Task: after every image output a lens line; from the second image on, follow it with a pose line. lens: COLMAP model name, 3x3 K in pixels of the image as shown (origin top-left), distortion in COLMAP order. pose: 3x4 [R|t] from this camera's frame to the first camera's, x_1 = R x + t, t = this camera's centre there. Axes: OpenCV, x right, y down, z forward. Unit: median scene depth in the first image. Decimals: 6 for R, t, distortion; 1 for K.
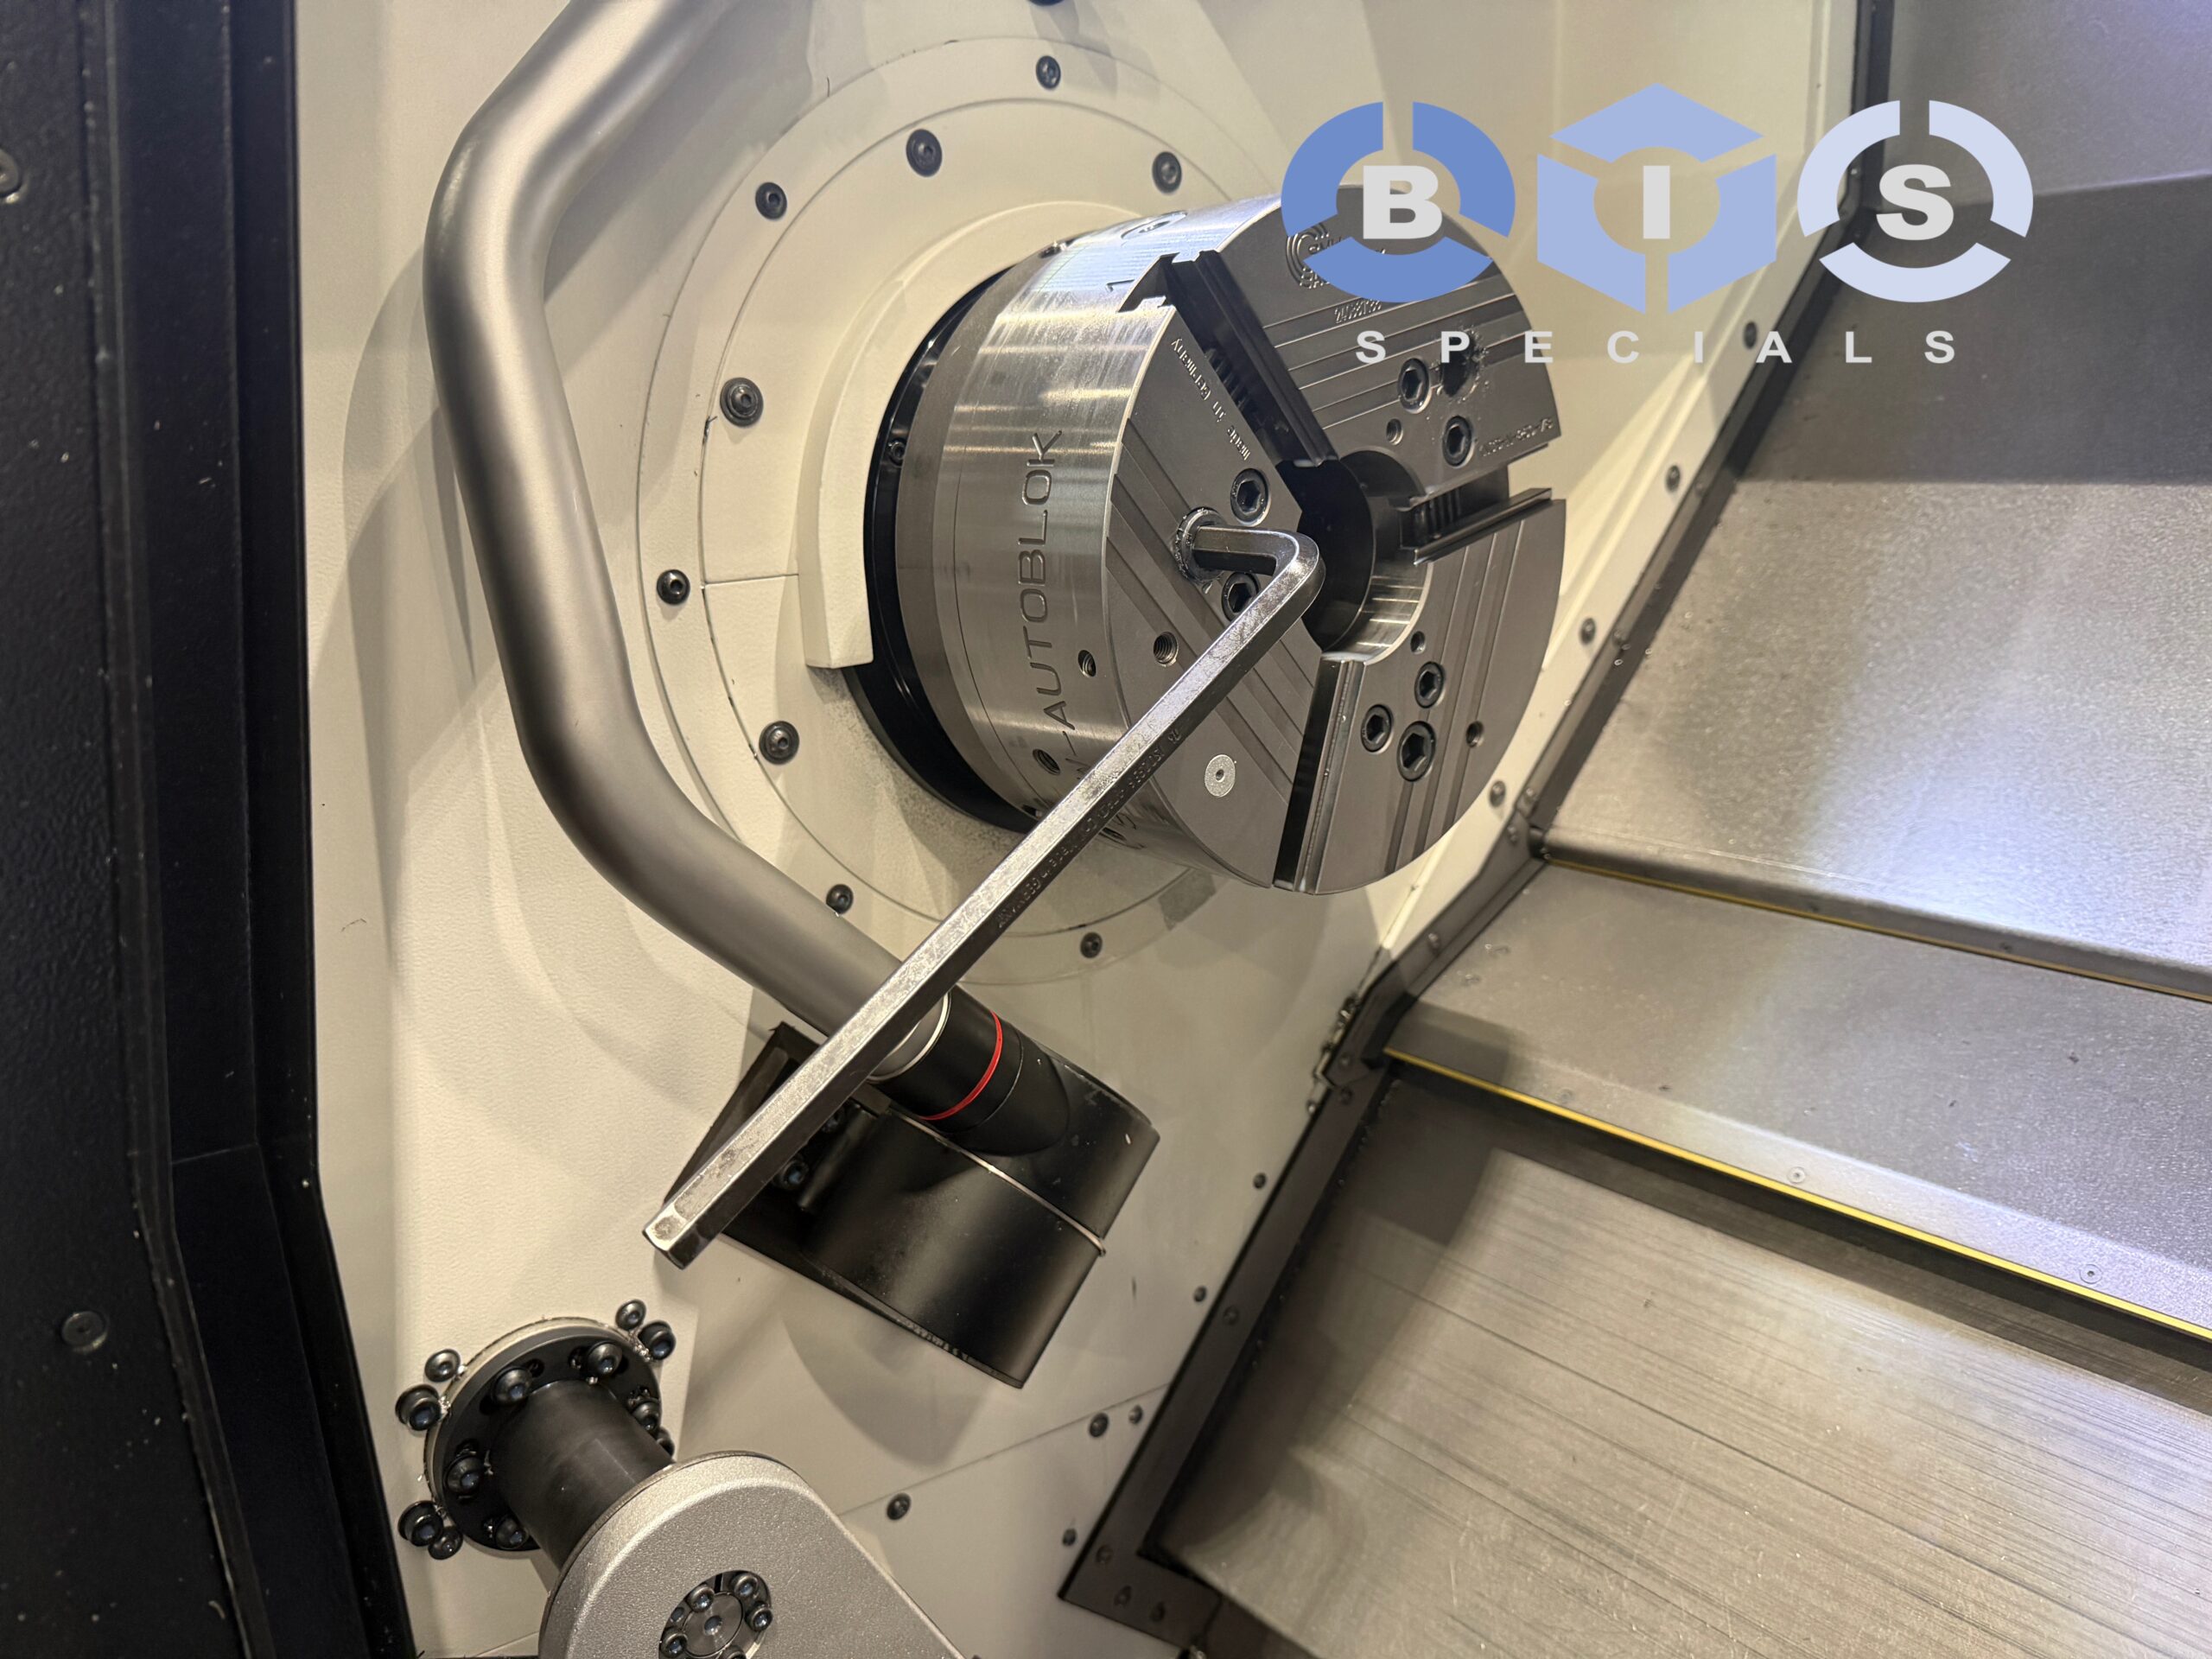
lens RADIAL K [[1597.2, 0, 1111.0], [0, 1597.2, 845.5], [0, 0, 1]] dist [0.047672, -0.111096]
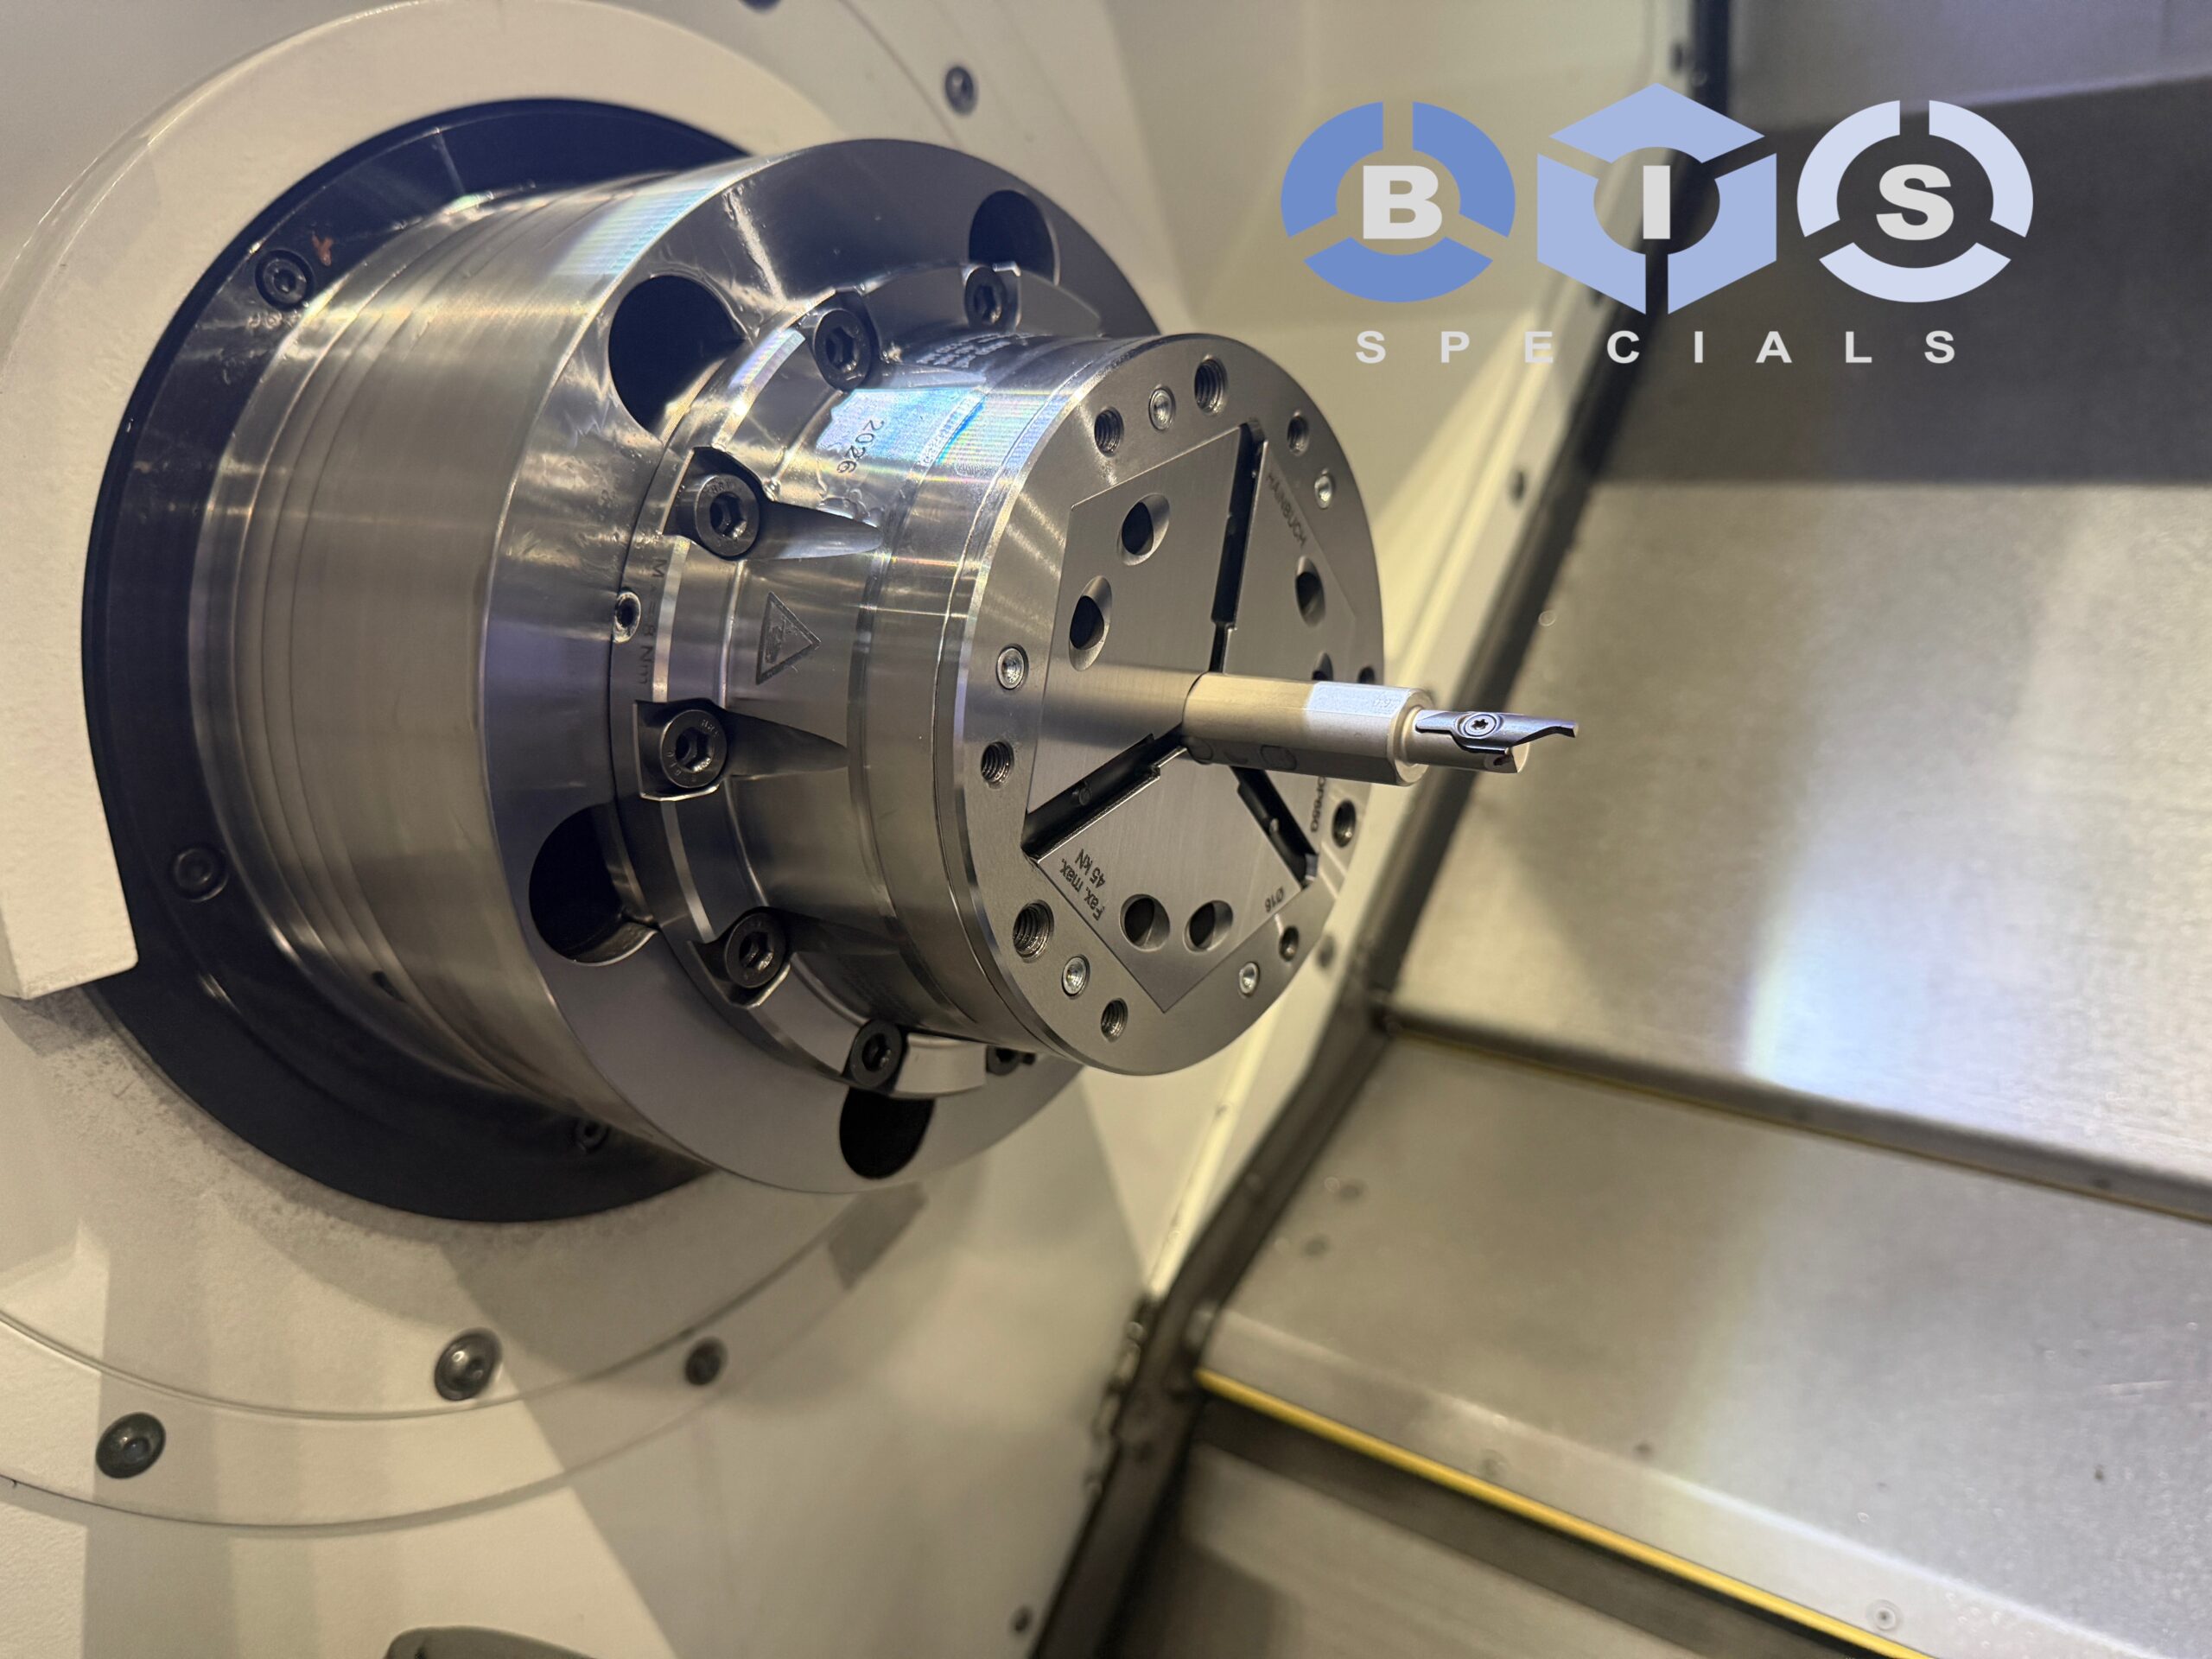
lens RADIAL K [[1625.5, 0, 1101.5], [0, 1625.5, 823.8], [0, 0, 1]] dist [-0.005535, -0.034166]
pose [[0.982307, -0.059122, 0.177698, 0.030545], [0.059959, 0.998201, 0.000664, -0.107531], [-0.177418, 0.010002, 0.984085, 0.383421]]
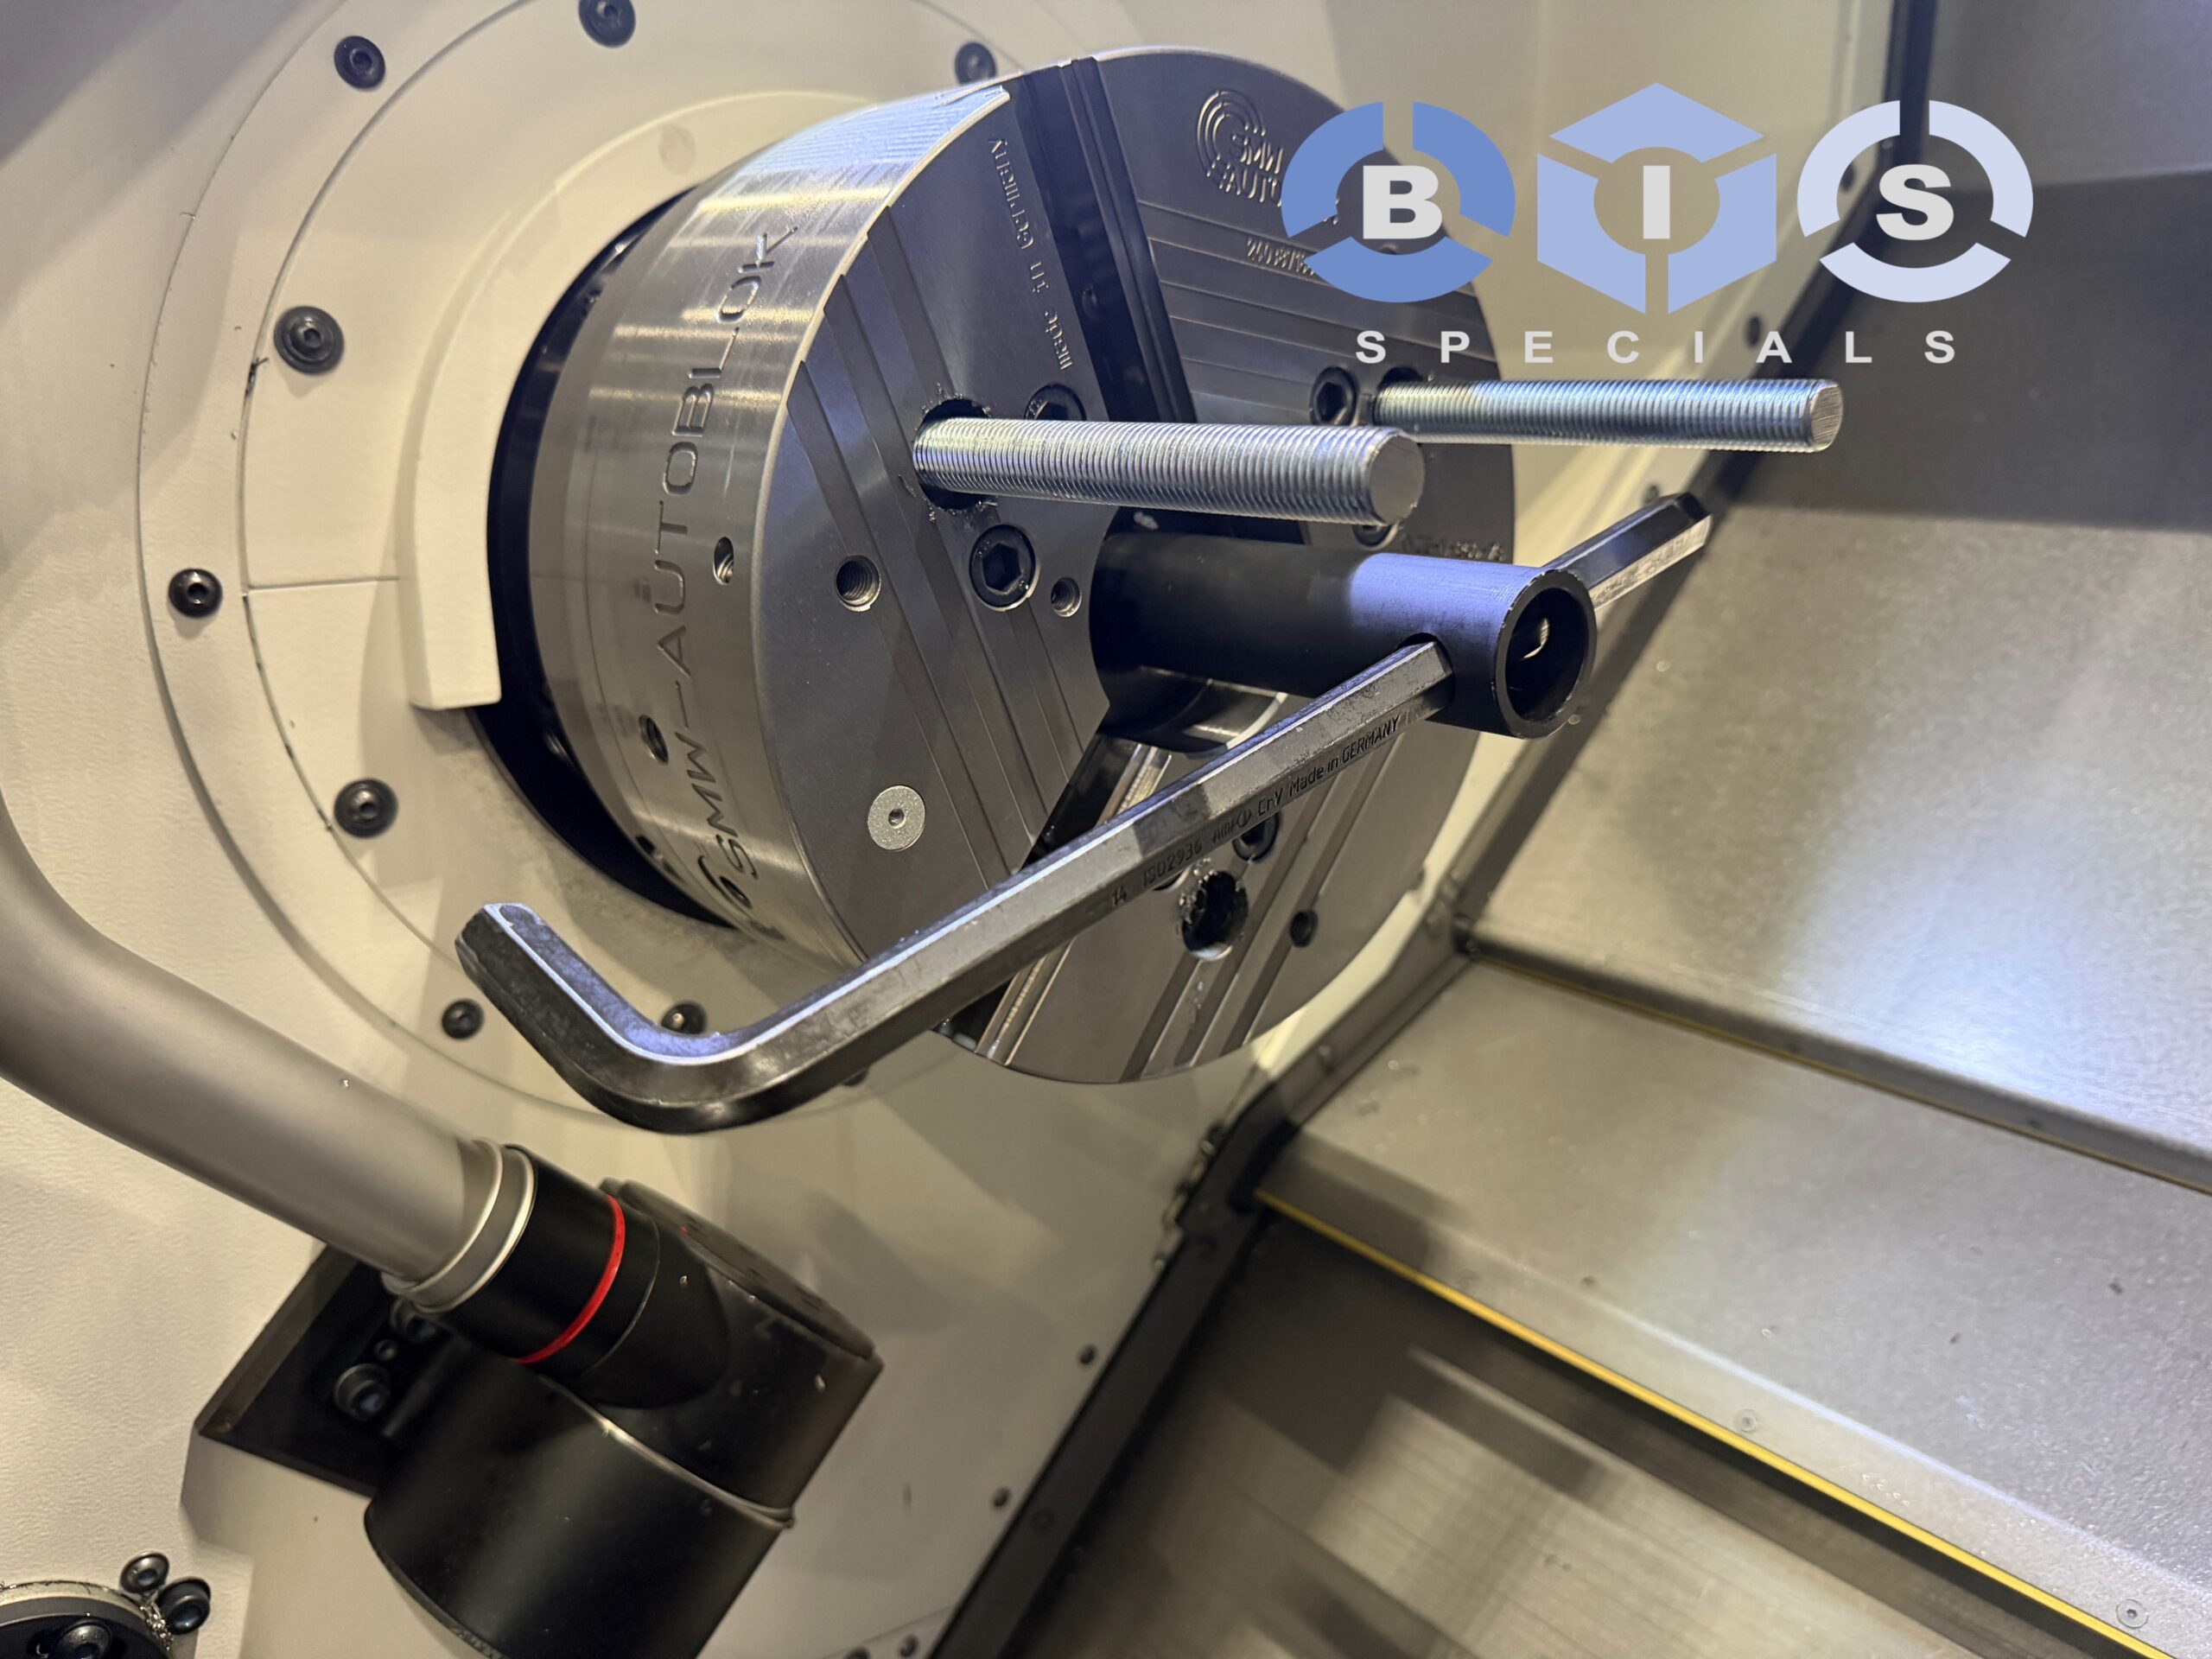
lens RADIAL K [[1606.8, 0, 1104.5], [0, 1606.8, 839.8], [0, 0, 1]] dist [-0.003993, -0.035691]
pose [[0.998906, 0.046103, -0.007796, 0.101928], [-0.046095, 0.998936, 0.001102, -0.051012], [0.007839, -0.000742, 0.999969, 0.209791]]
